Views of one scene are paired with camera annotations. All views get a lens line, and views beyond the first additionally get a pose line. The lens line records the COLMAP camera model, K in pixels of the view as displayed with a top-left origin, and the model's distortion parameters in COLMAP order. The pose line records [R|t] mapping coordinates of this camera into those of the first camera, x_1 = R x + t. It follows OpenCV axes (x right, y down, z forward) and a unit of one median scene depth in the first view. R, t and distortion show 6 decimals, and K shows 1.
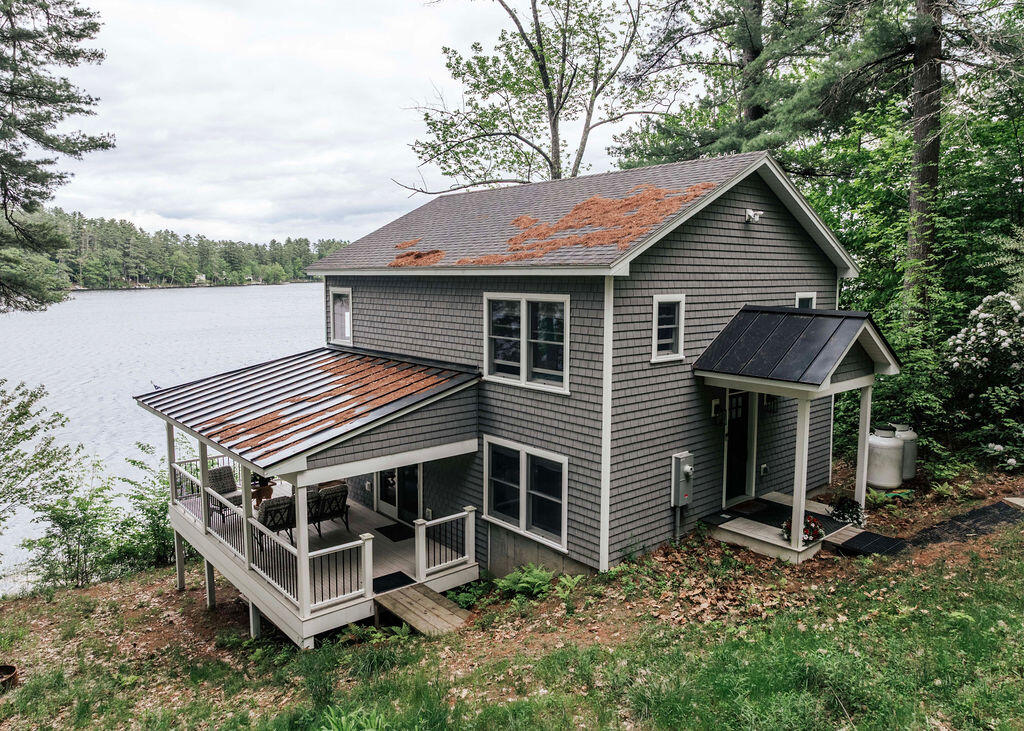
lens RADIAL K [[726.3, 0, 510.6], [0, 726.3, 345.4], [0, 0, 1]] dist [-0.072508, 0.050766]
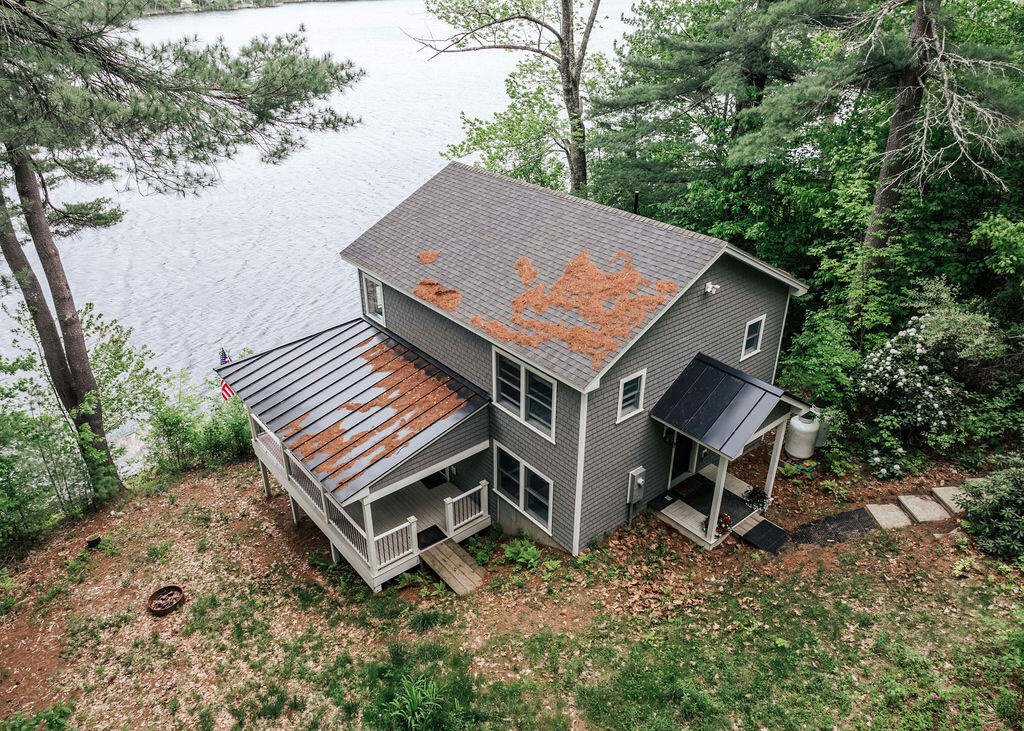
lens RADIAL K [[719.5, 0, 512.0], [0, 719.5, 365.5], [0, 0, 1]] dist [-0.040762, -0.001827]
pose [[0.999866, 0.007421, -0.014592, 0.016753], [-0.001269, 0.923799, 0.382876, -0.555997], [0.016321, -0.382806, 0.923685, -0.193203]]
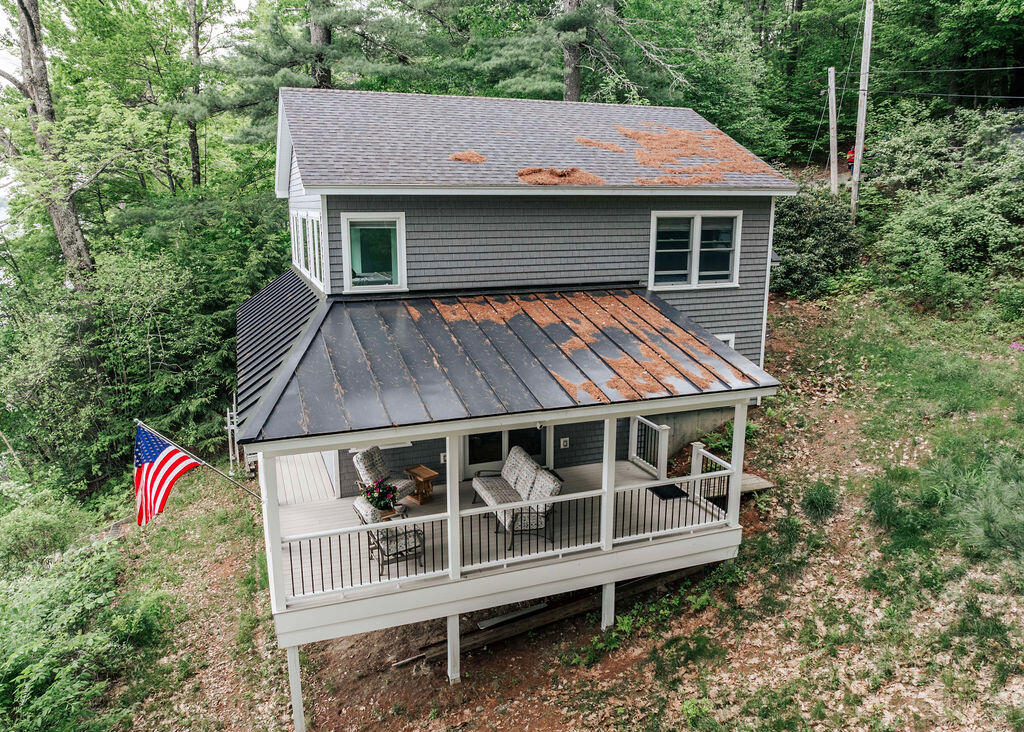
lens RADIAL K [[726.3, 0, 510.6], [0, 726.3, 345.9], [0, 0, 1]] dist [-0.072508, 0.050766]
pose [[0.341504, -0.192014, 0.920057, -1.214674], [0.094257, 0.980971, 0.169741, -0.083546], [-0.935142, 0.028755, 0.353104, 0.870313]]
